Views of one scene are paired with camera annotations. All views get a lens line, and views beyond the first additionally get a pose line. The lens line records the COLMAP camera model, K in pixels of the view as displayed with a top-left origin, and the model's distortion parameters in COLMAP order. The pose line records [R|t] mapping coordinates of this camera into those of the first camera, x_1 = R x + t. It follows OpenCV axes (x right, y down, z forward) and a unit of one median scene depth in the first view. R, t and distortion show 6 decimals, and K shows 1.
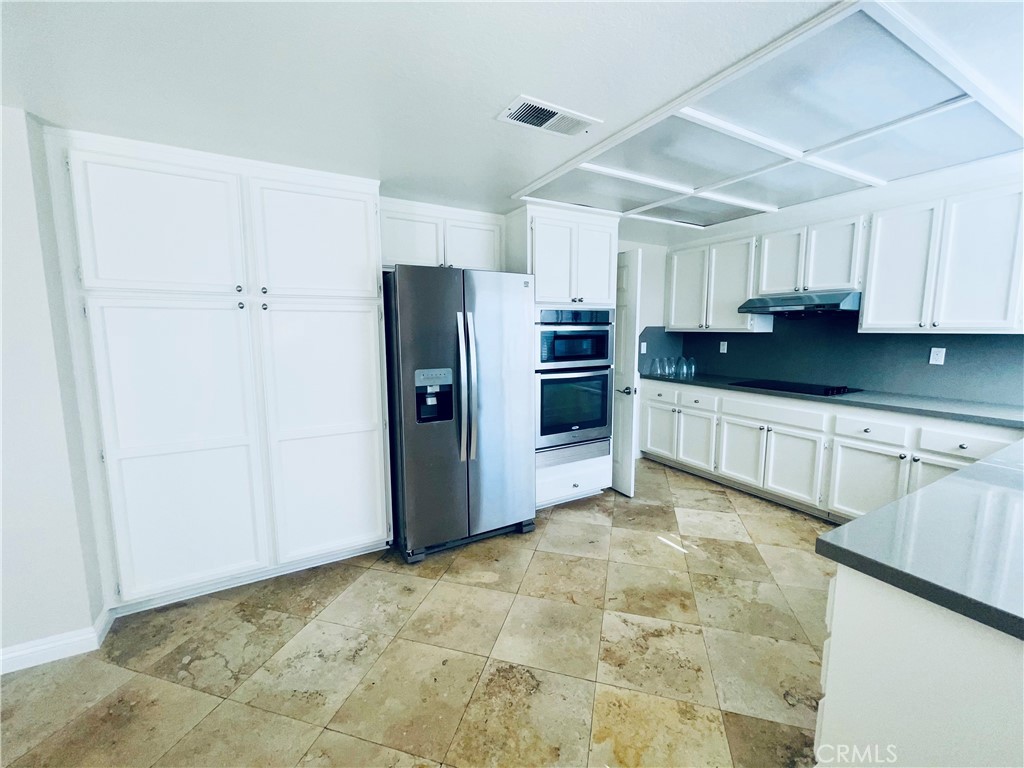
lens RADIAL K [[415.2, 0, 513.4], [0, 415.2, 381.6], [0, 0, 1]] dist [-0.002153, -0.000379]
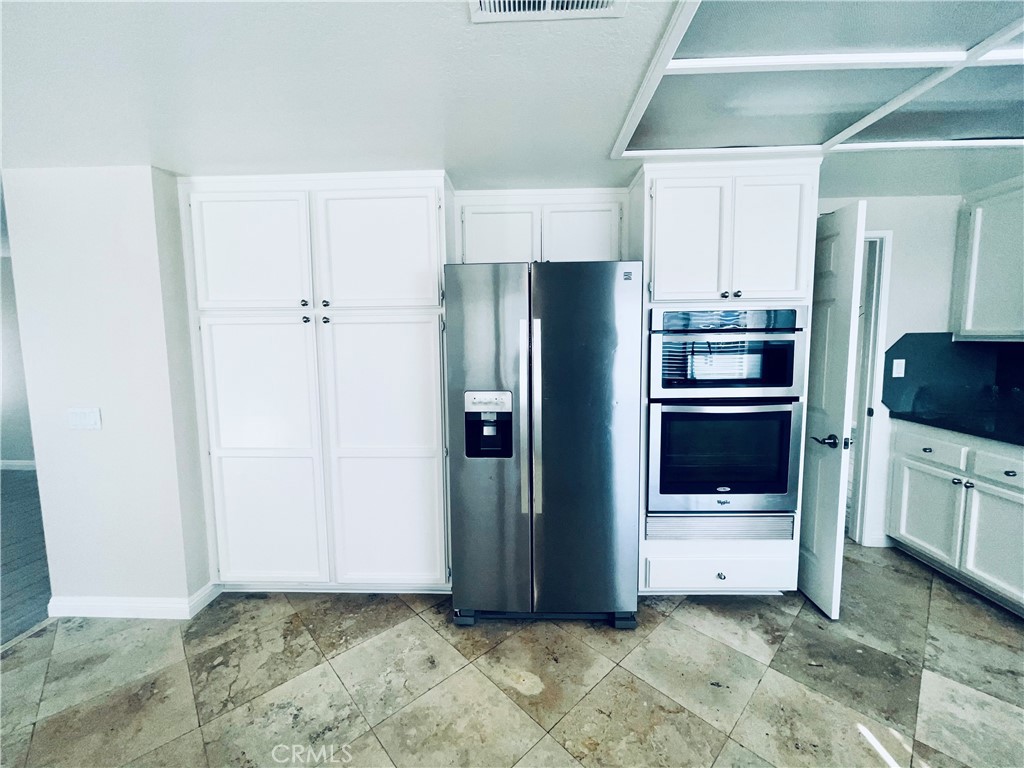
lens RADIAL K [[415.2, 0, 511.6], [0, 415.2, 380.2], [0, 0, 1]] dist [-0.002153, -0.000379]
pose [[0.855803, 0.045670, -0.515282, 0.235355], [-0.056454, 0.998391, -0.005272, -0.046811], [0.514212, 0.033602, 0.857004, 0.313731]]
